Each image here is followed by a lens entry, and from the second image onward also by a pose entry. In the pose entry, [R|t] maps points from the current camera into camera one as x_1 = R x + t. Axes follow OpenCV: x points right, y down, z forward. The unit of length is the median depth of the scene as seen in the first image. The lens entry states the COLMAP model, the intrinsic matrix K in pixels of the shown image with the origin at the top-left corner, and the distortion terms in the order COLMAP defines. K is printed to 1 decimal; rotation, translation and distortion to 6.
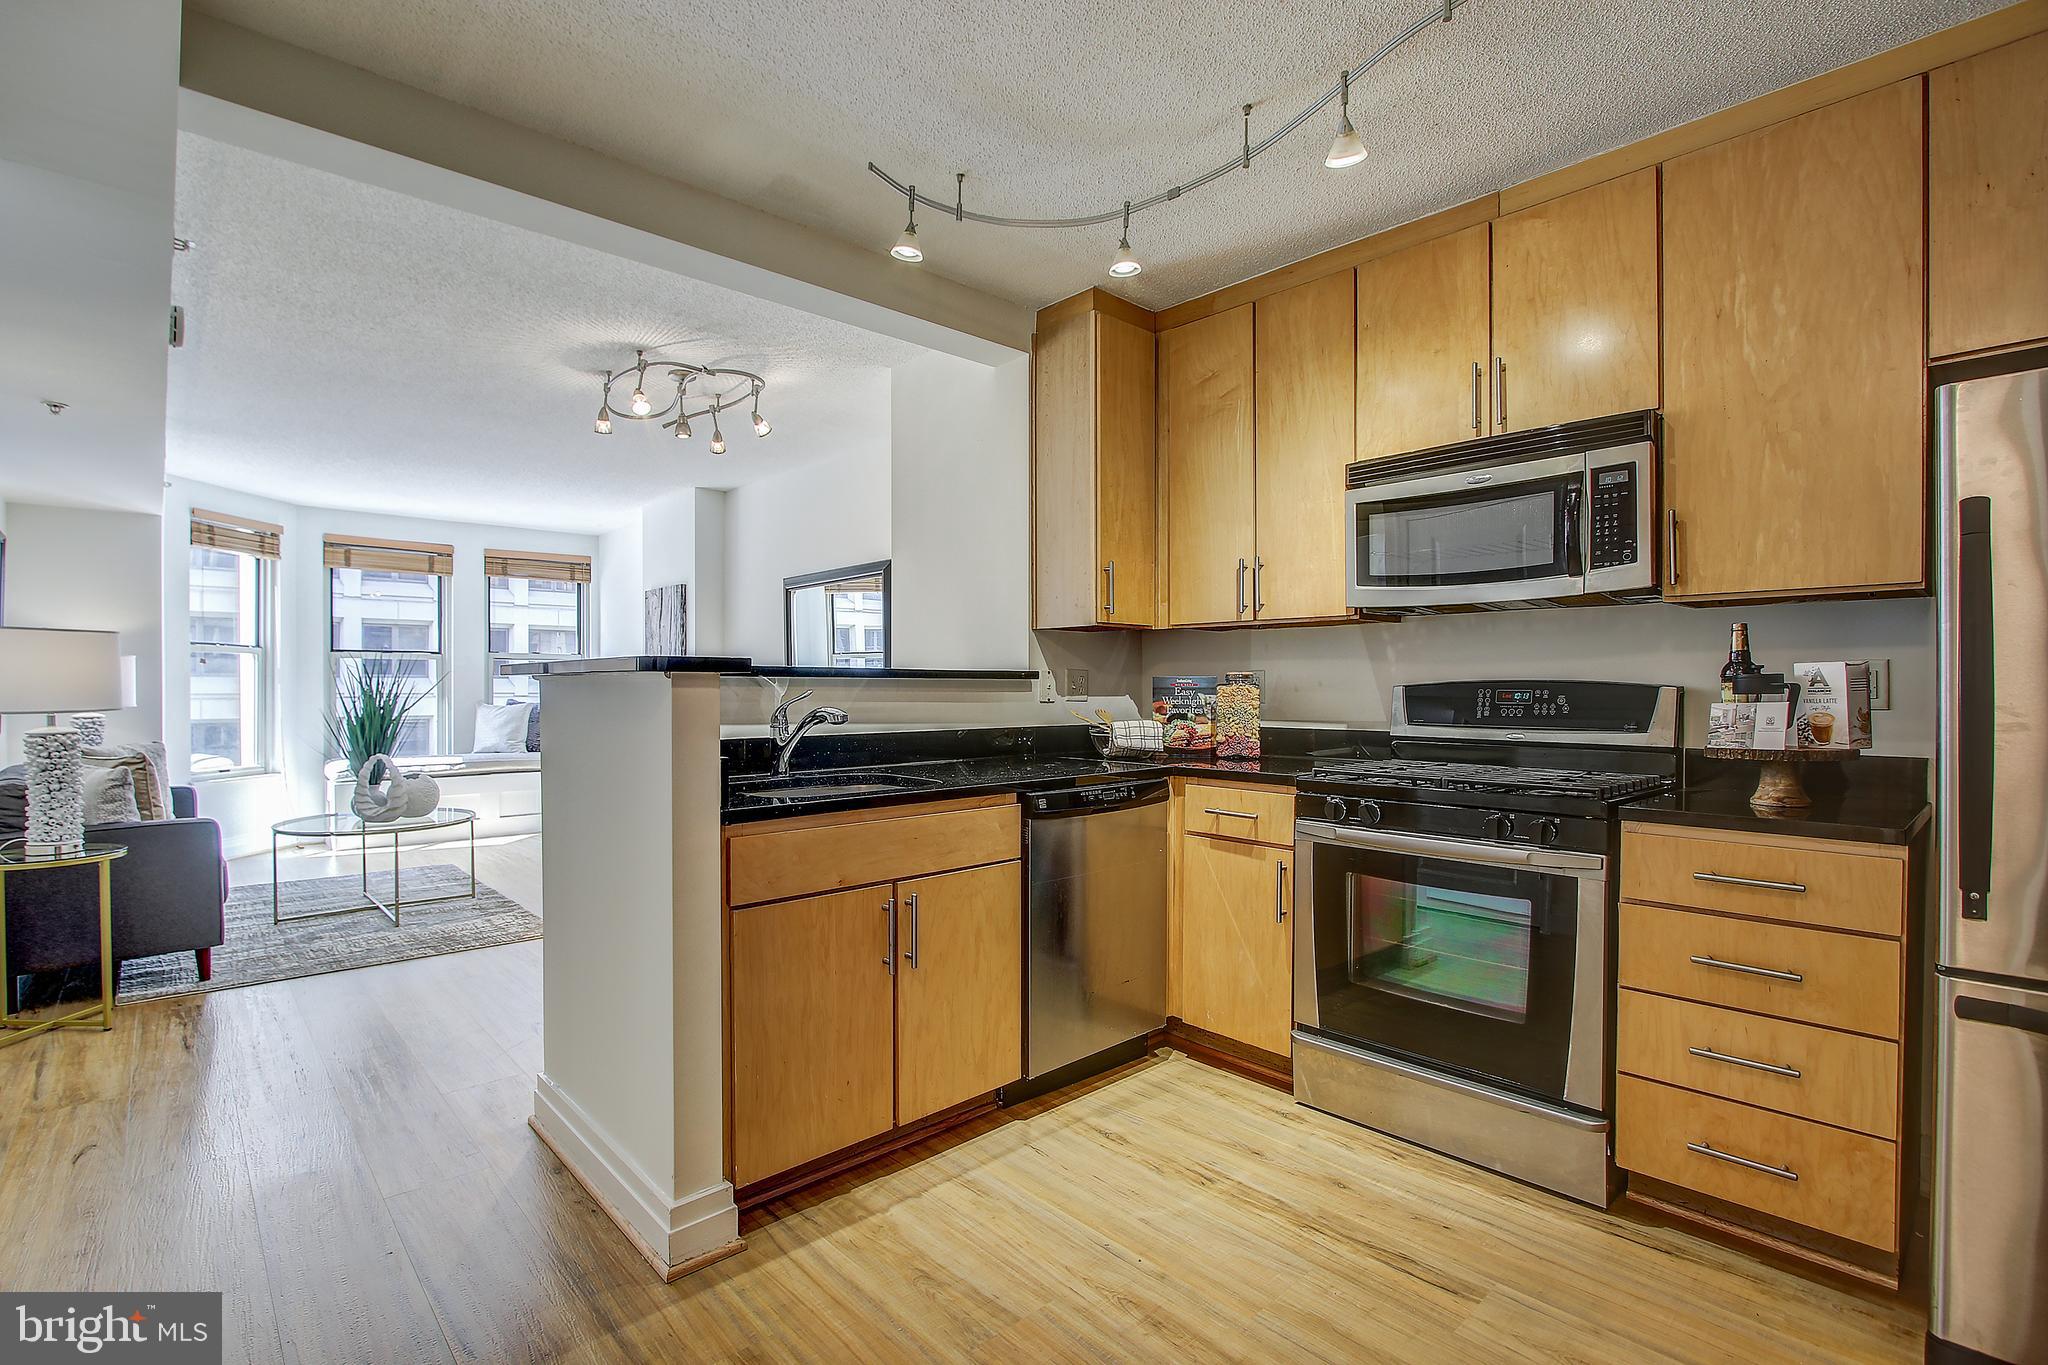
lens RADIAL K [[942.0, 0, 974.7], [0, 942.0, 692.5], [0, 0, 1]] dist [-0.018236, 0.002355]
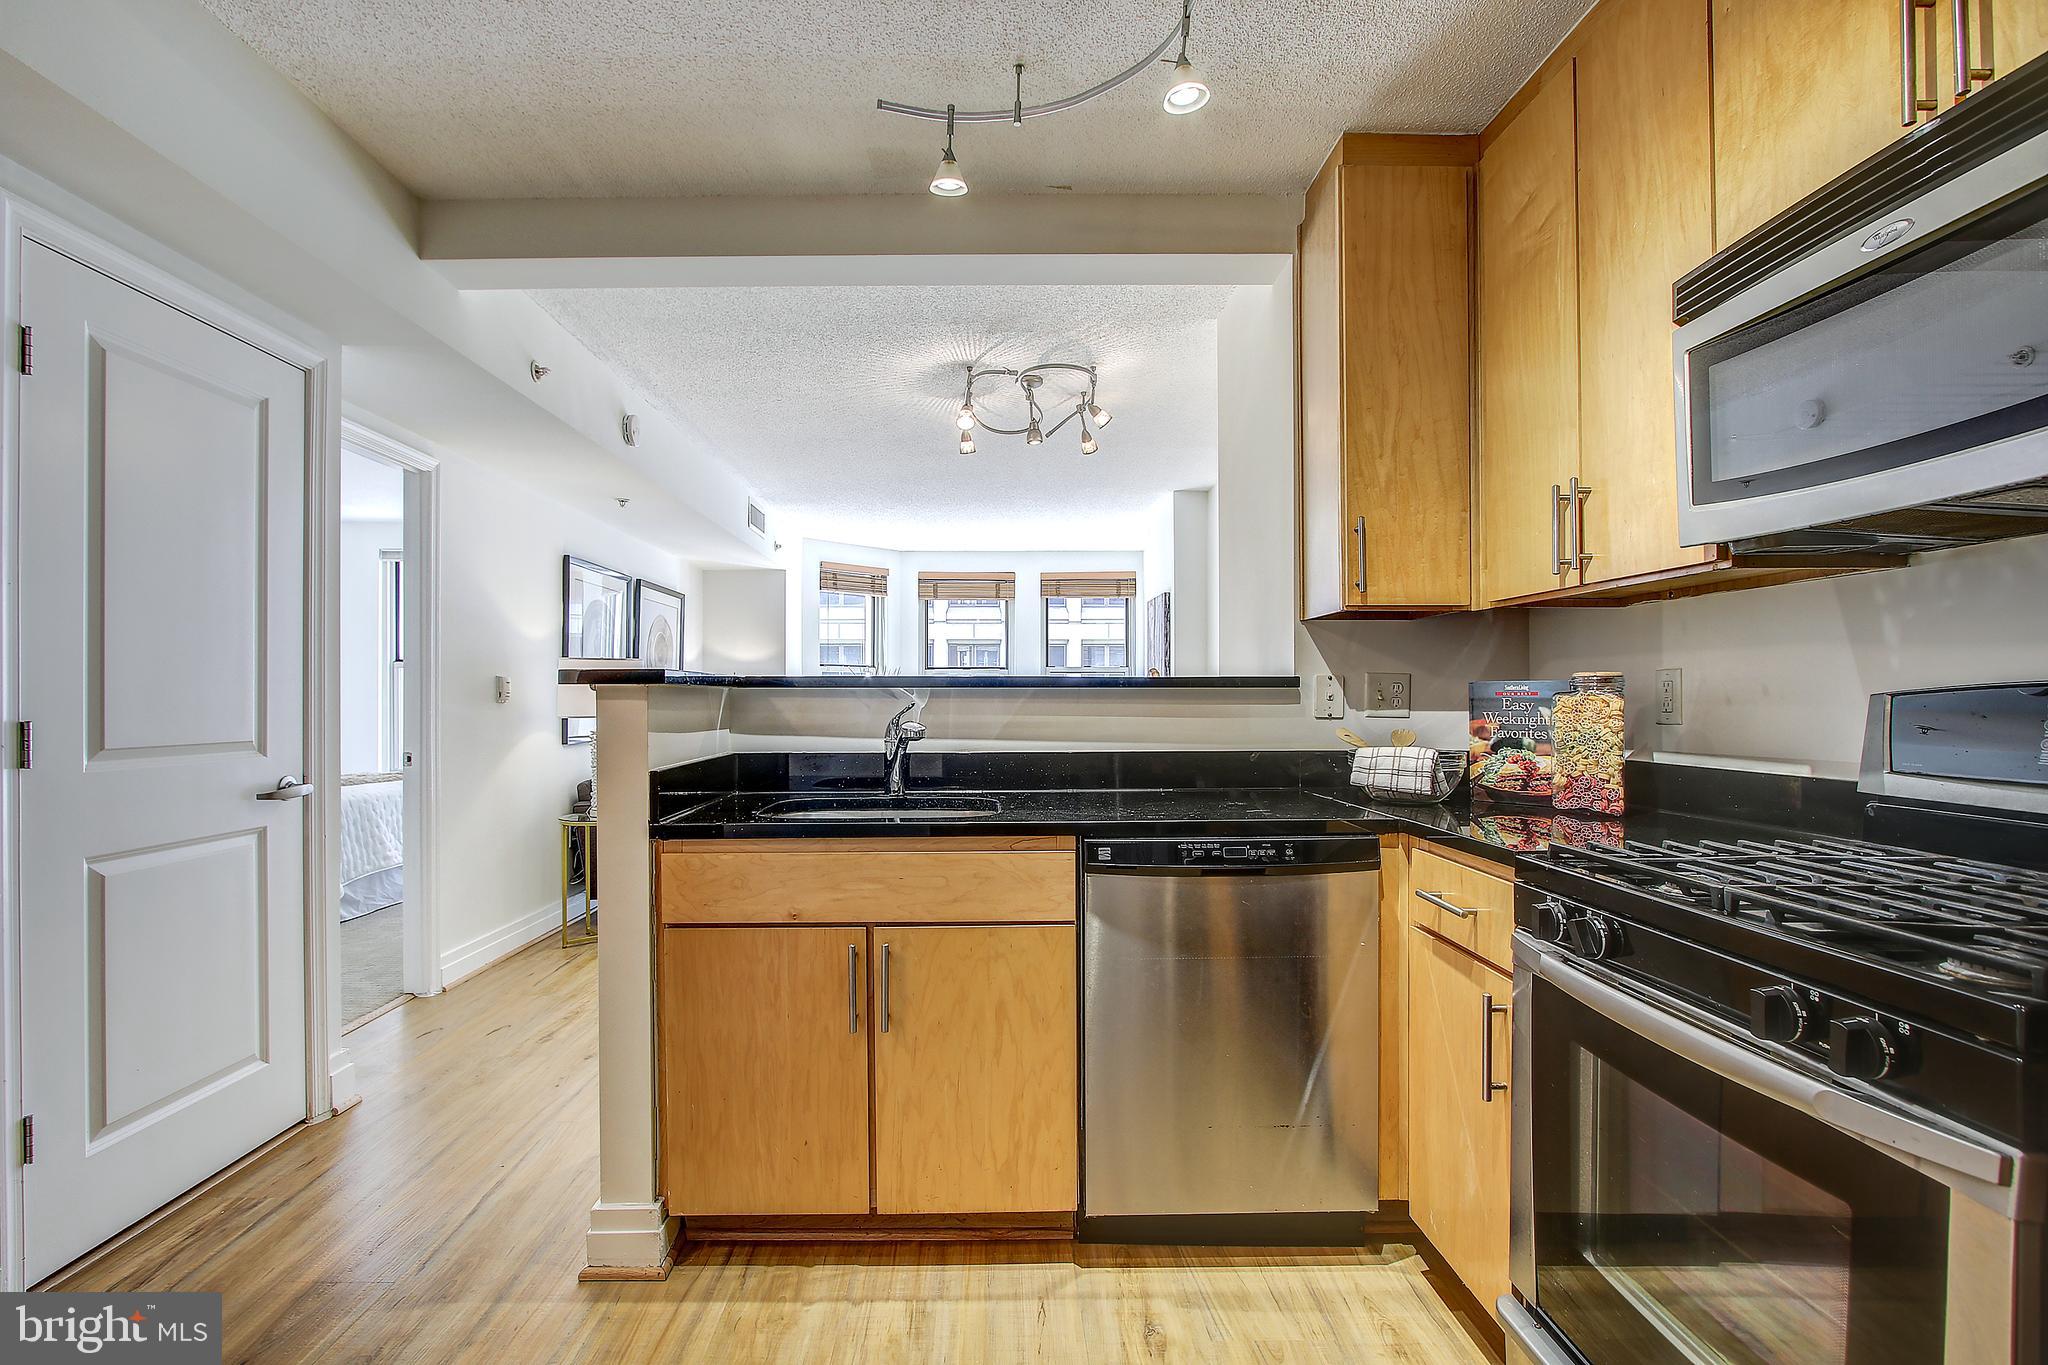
lens RADIAL K [[942.0, 0, 988.8], [0, 942.0, 697.2], [0, 0, 1]] dist [-0.018236, 0.002355]
pose [[0.754443, -0.002376, -0.656361, 0.423173], [-0.001430, 0.999985, -0.005264, -0.002029], [0.656364, 0.004910, 0.754429, 0.321075]]
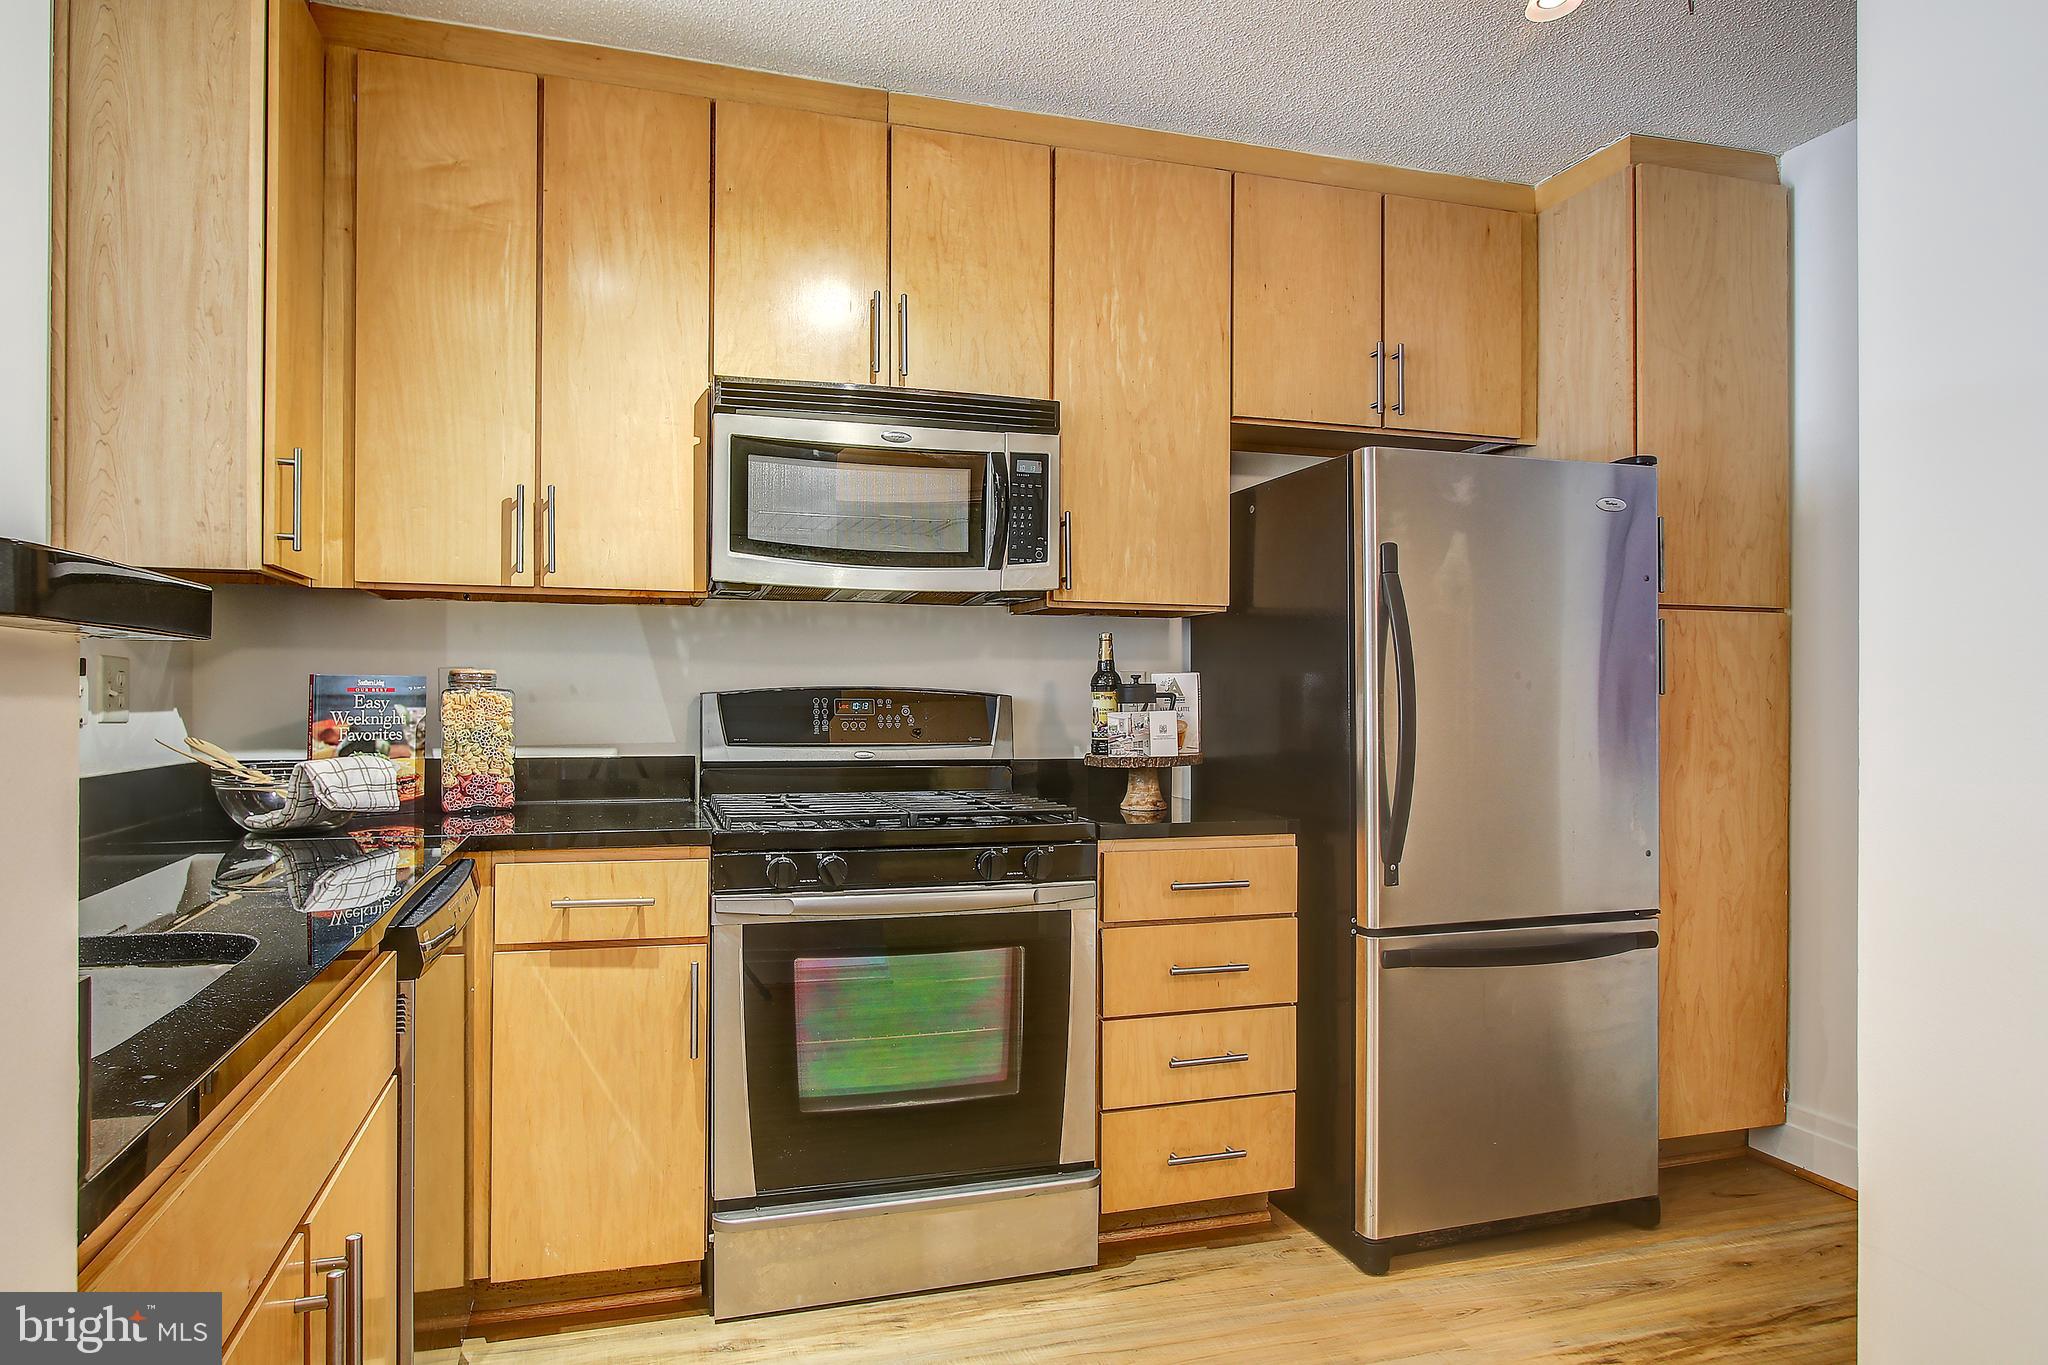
lens RADIAL K [[1175.5, 0, 963.7], [0, 1175.5, 691.9], [0, 0, 1]] dist [-0.020987, 0.010713]
pose [[0.429141, 0.003526, 0.903230, -0.293762], [0.001548, 0.999988, -0.004640, -0.003411], [-0.903236, 0.003389, 0.429131, 0.433681]]
